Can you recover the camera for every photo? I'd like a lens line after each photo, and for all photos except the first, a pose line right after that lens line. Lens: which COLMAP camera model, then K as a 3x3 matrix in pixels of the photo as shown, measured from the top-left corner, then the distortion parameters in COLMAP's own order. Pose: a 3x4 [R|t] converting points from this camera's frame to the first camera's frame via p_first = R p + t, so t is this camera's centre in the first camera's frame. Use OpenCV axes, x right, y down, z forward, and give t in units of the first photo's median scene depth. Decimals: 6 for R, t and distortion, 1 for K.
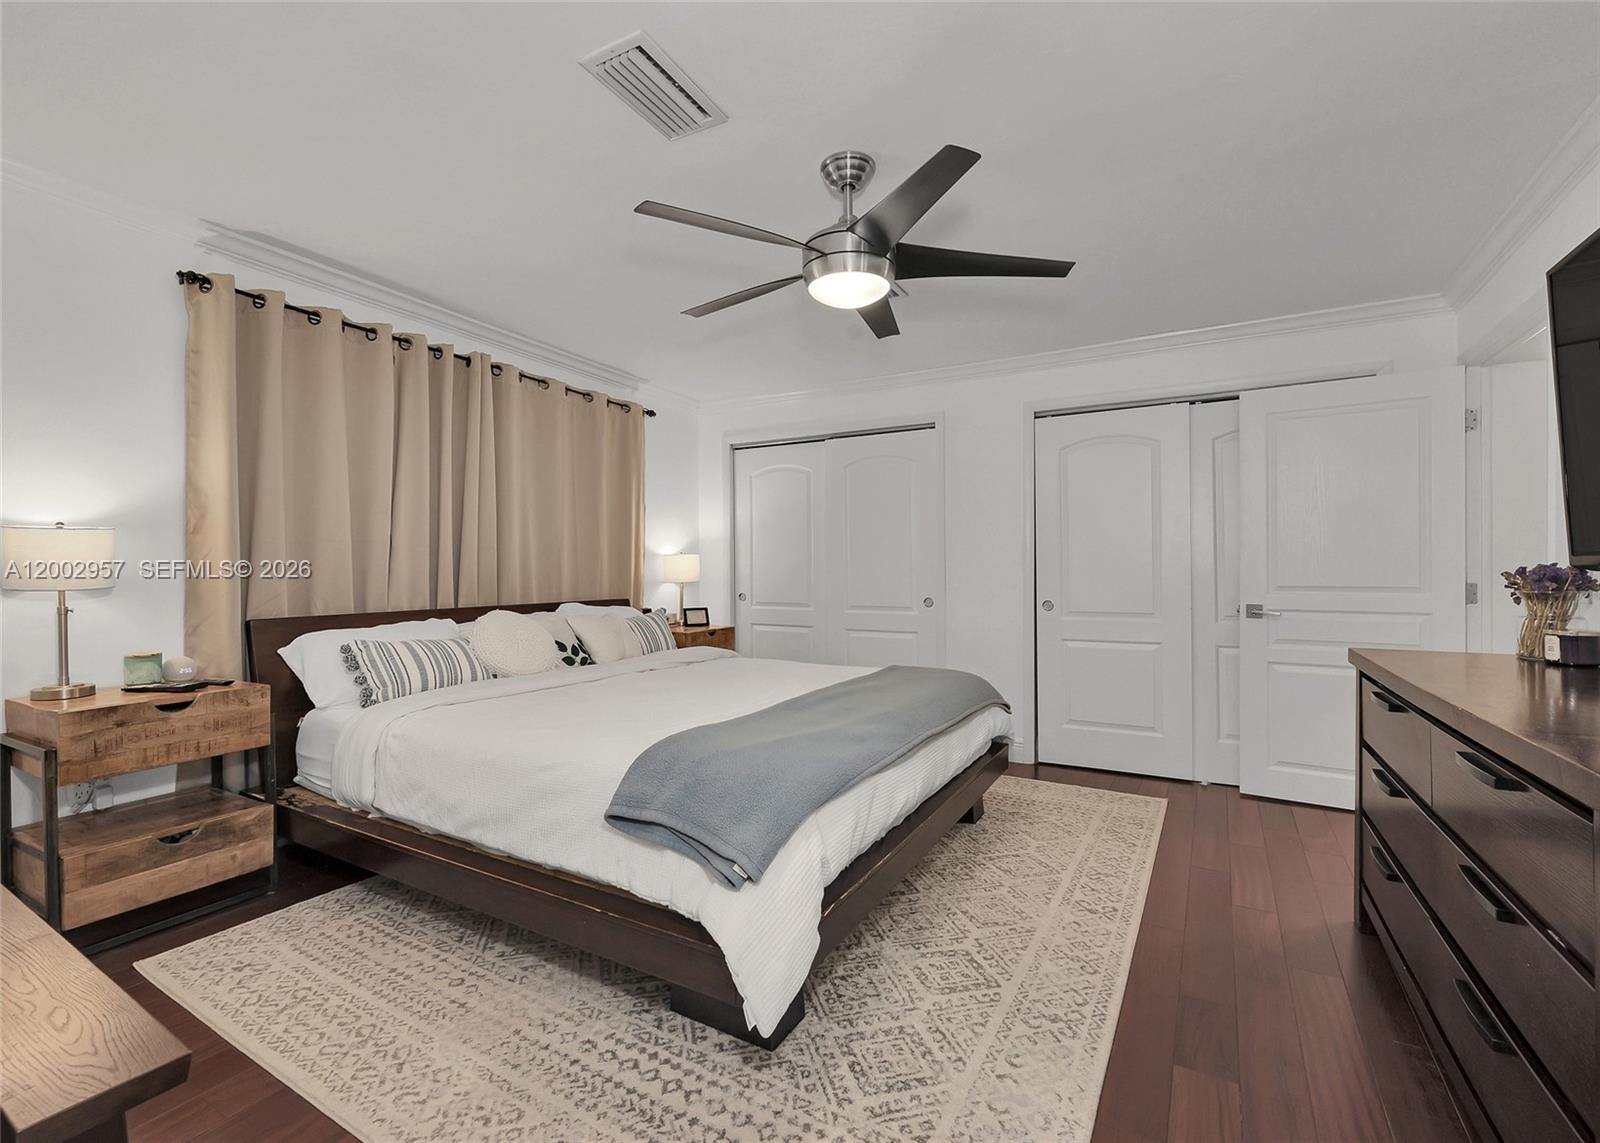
lens RADIAL K [[693.4, 0, 801.9], [0, 693.4, 564.1], [0, 0, 1]] dist [-0.004161, 0.000069]
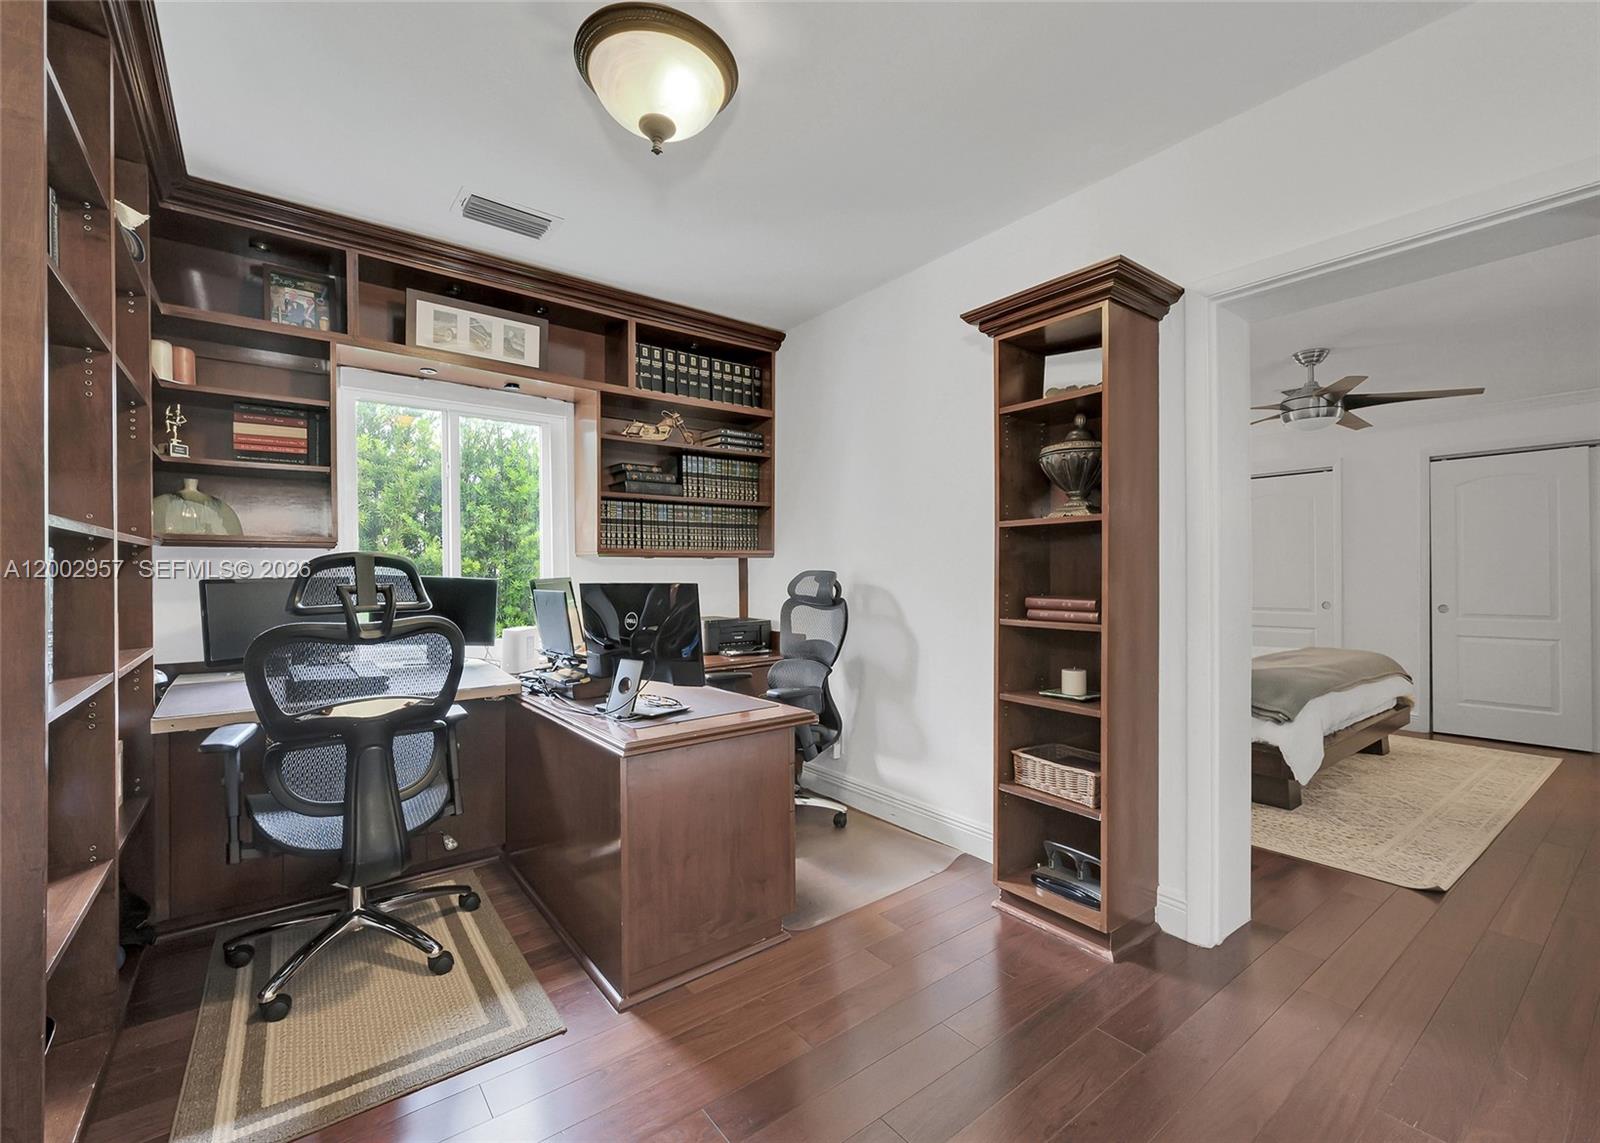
lens RADIAL K [[693.4, 0, 806.2], [0, 693.4, 576.0], [0, 0, 1]] dist [-0.004161, 0.000069]
pose [[0.927713, 0.002217, -0.373287, -0.325047], [-0.000378, 0.999987, 0.005000, -0.008522], [0.373293, -0.004498, 0.927703, -0.776960]]
